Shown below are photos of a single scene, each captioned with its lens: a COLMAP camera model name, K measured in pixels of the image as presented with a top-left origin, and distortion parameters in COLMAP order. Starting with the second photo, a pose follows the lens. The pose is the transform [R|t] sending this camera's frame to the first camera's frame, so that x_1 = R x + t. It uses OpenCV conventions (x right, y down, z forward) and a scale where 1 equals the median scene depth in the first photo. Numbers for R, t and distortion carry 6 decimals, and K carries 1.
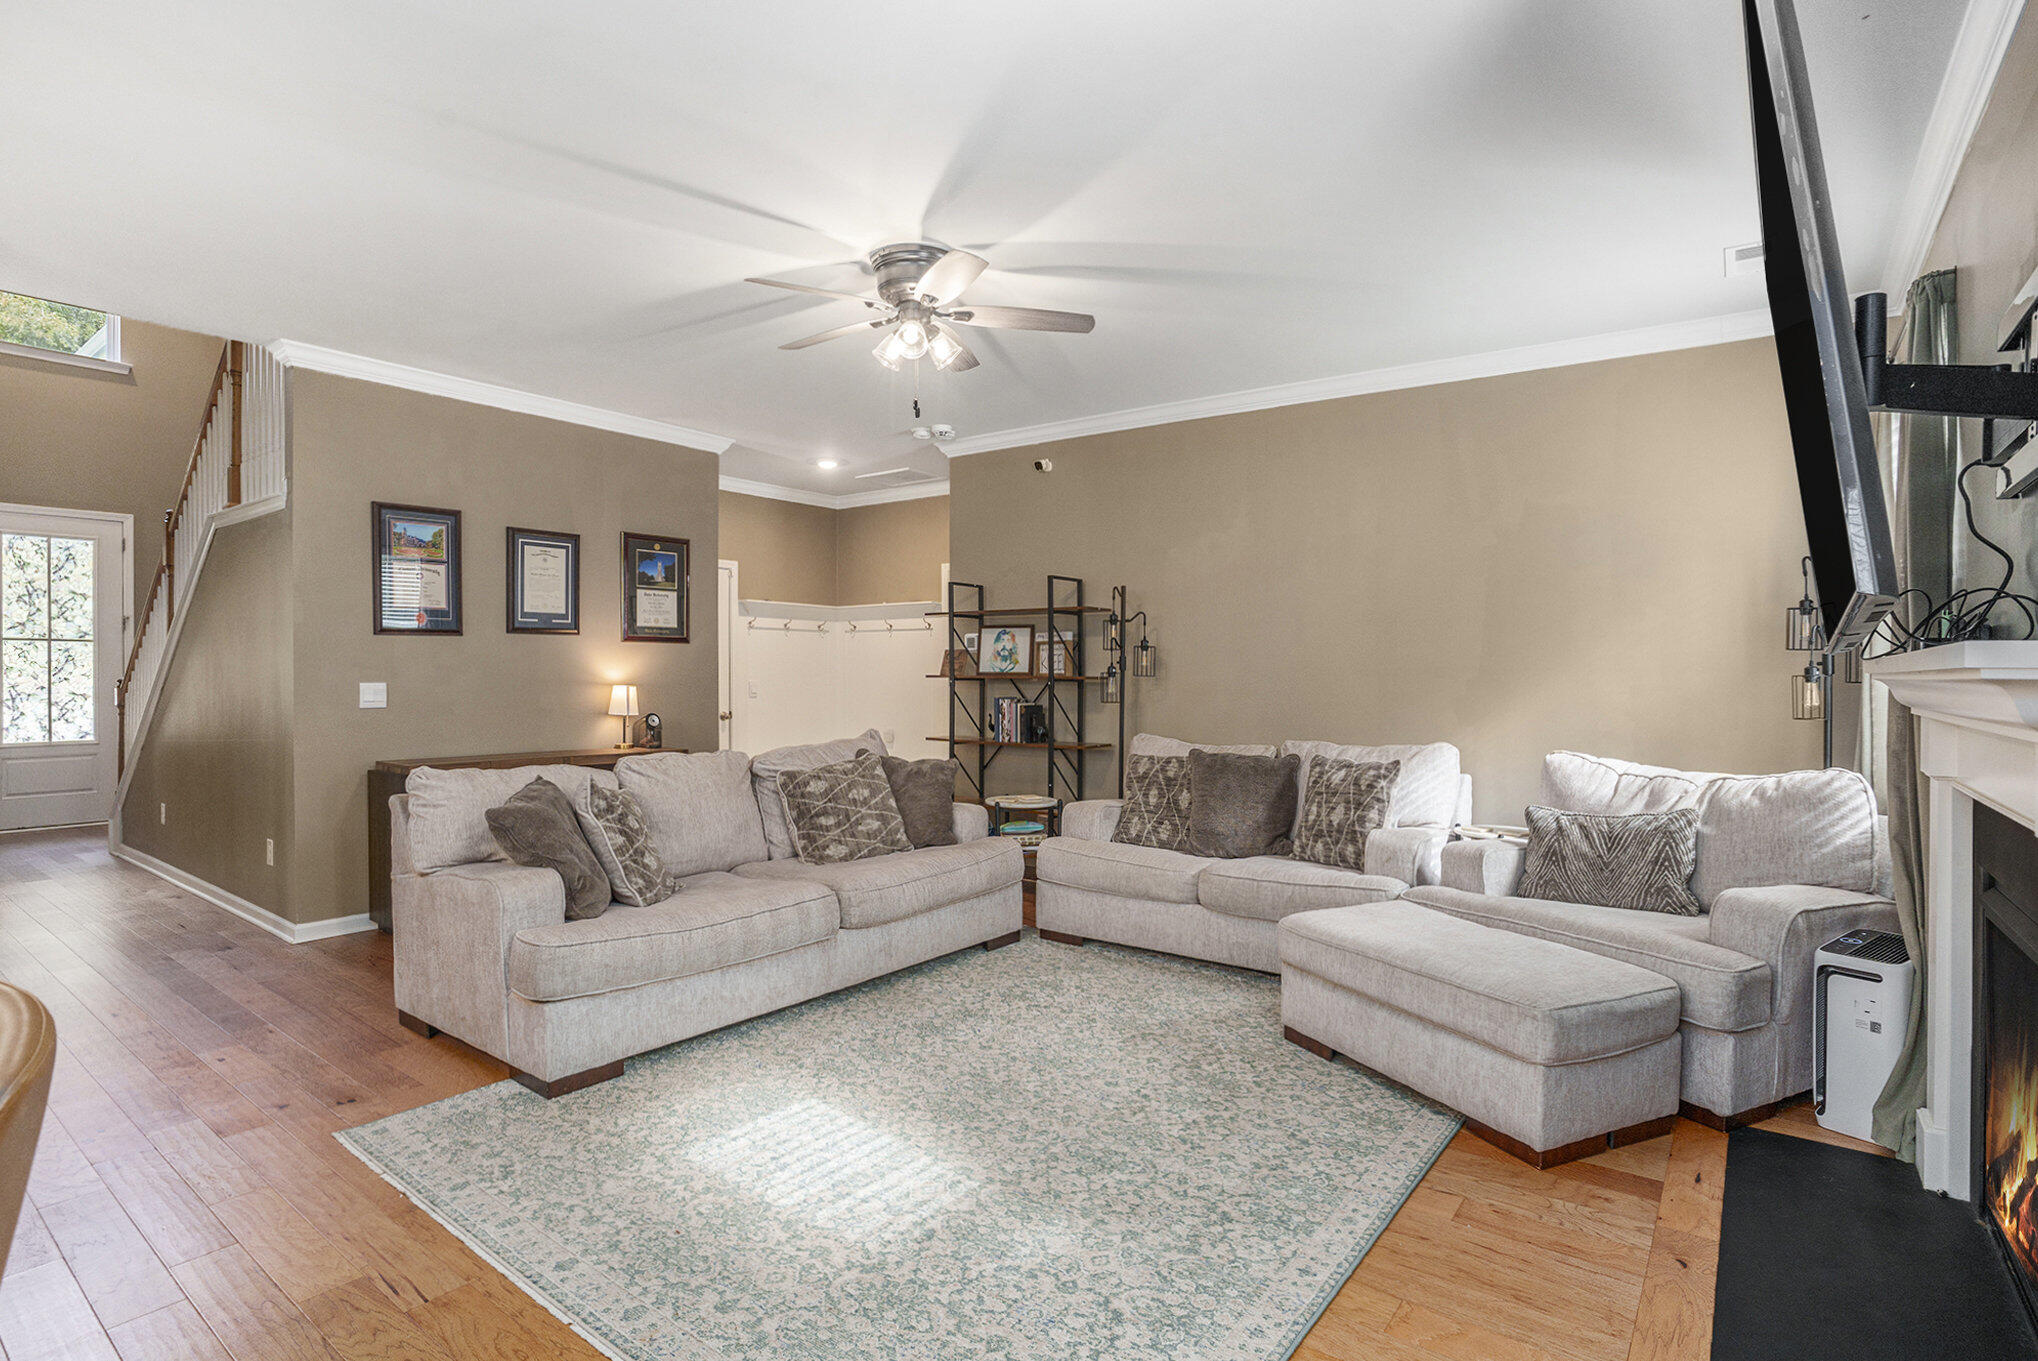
lens RADIAL K [[1028.1, 0, 1021.1], [0, 1028.1, 677.8], [0, 0, 1]] dist [-0.047084, 0.013327]
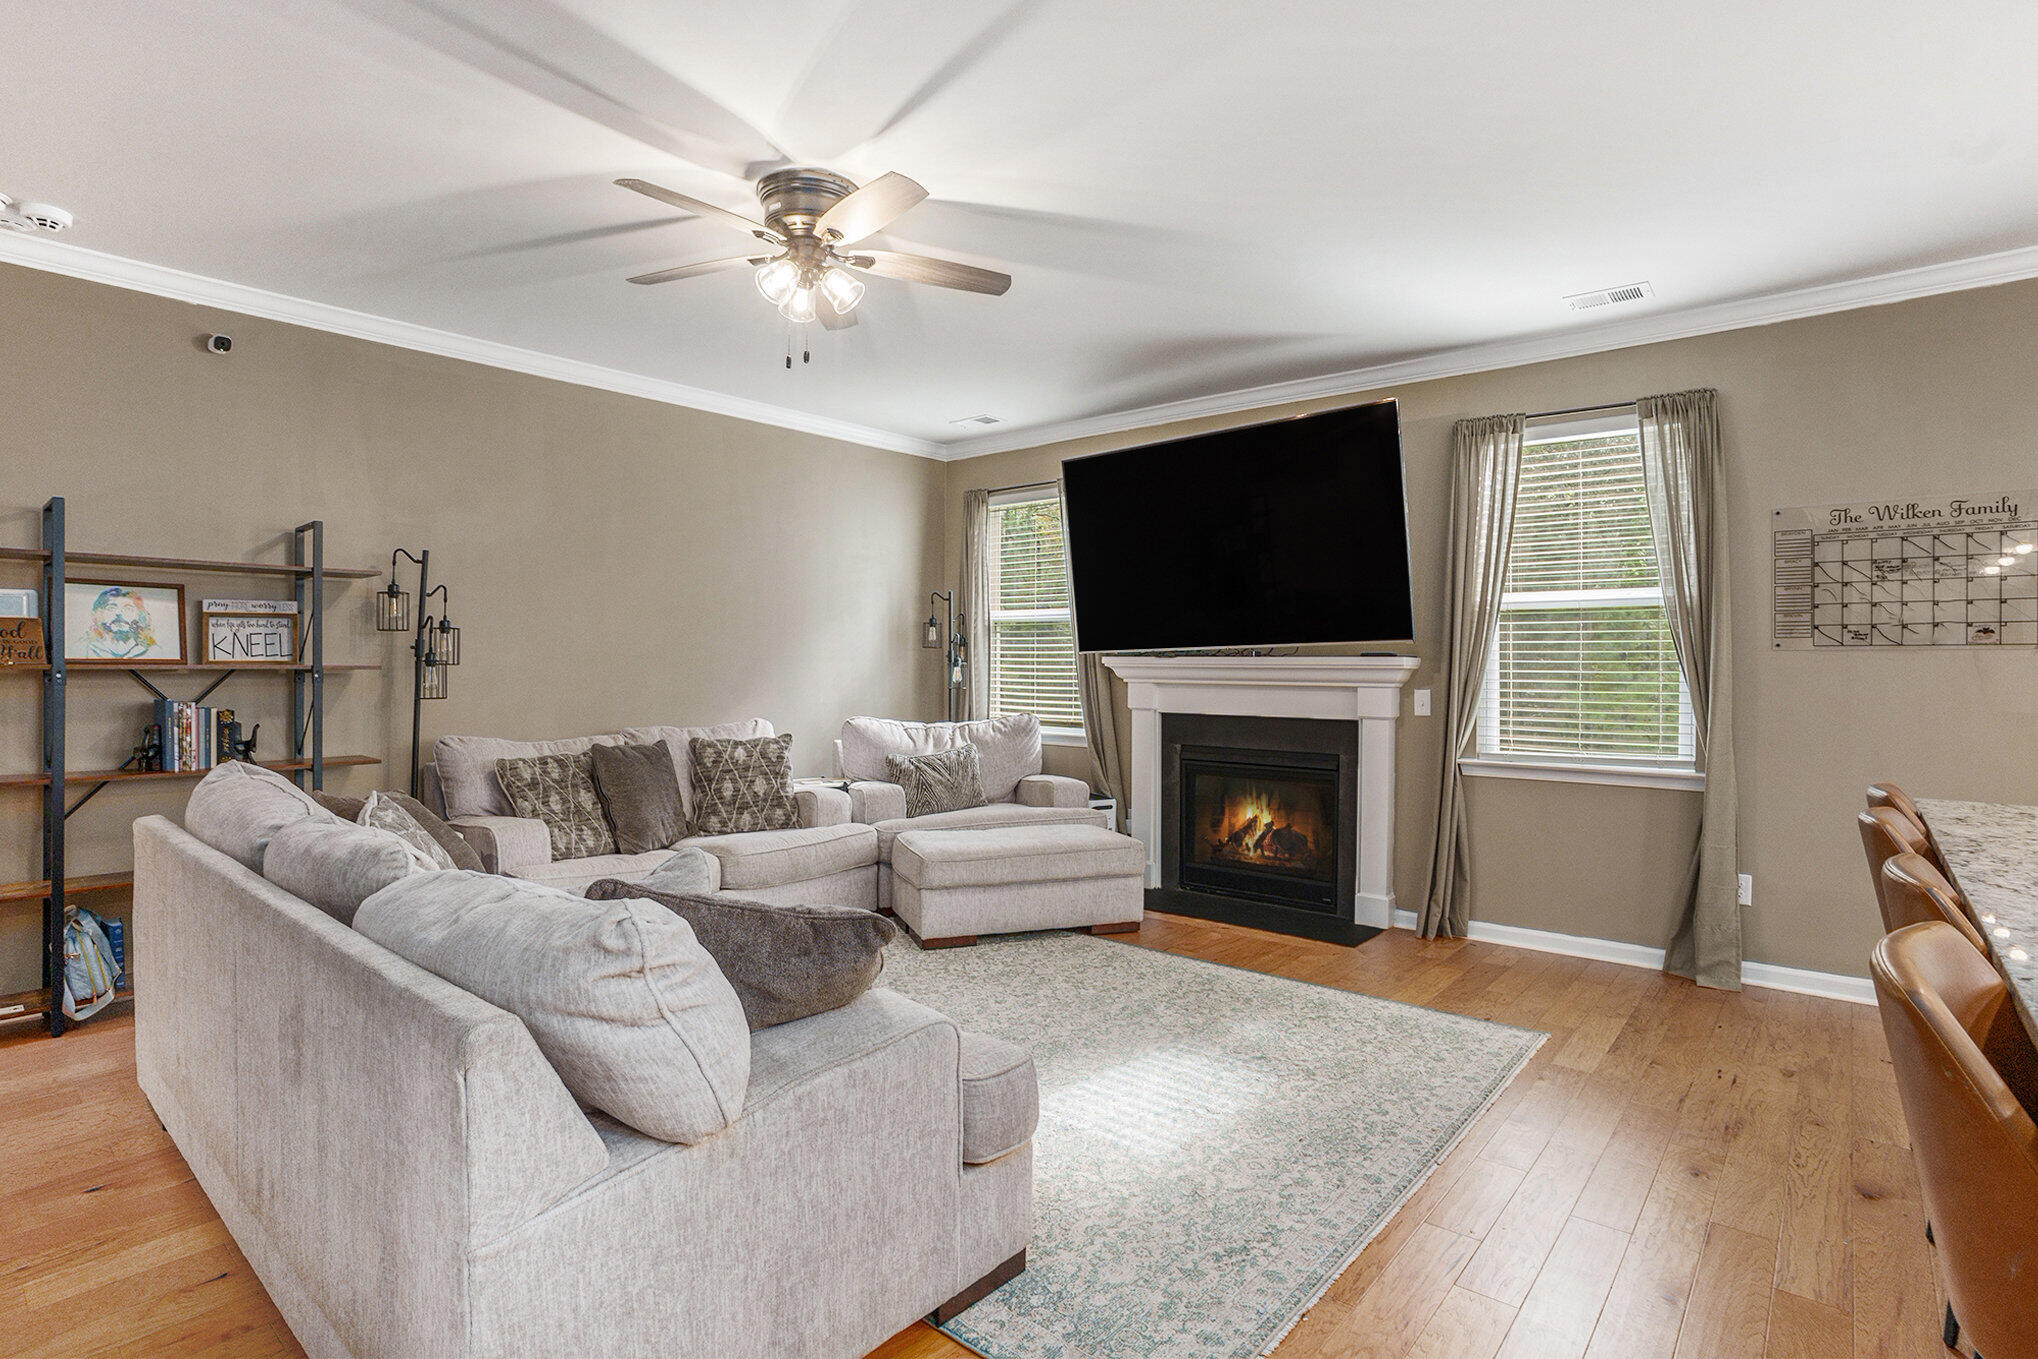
lens RADIAL K [[978.9, 0, 1009.7], [0, 978.9, 676.2], [0, 0, 1]] dist [-0.029545, 0.000813]
pose [[0.076549, -0.023034, 0.996800, -0.762592], [-0.008305, 0.999684, 0.023738, -0.018817], [-0.997031, -0.010096, 0.076333, 0.634564]]
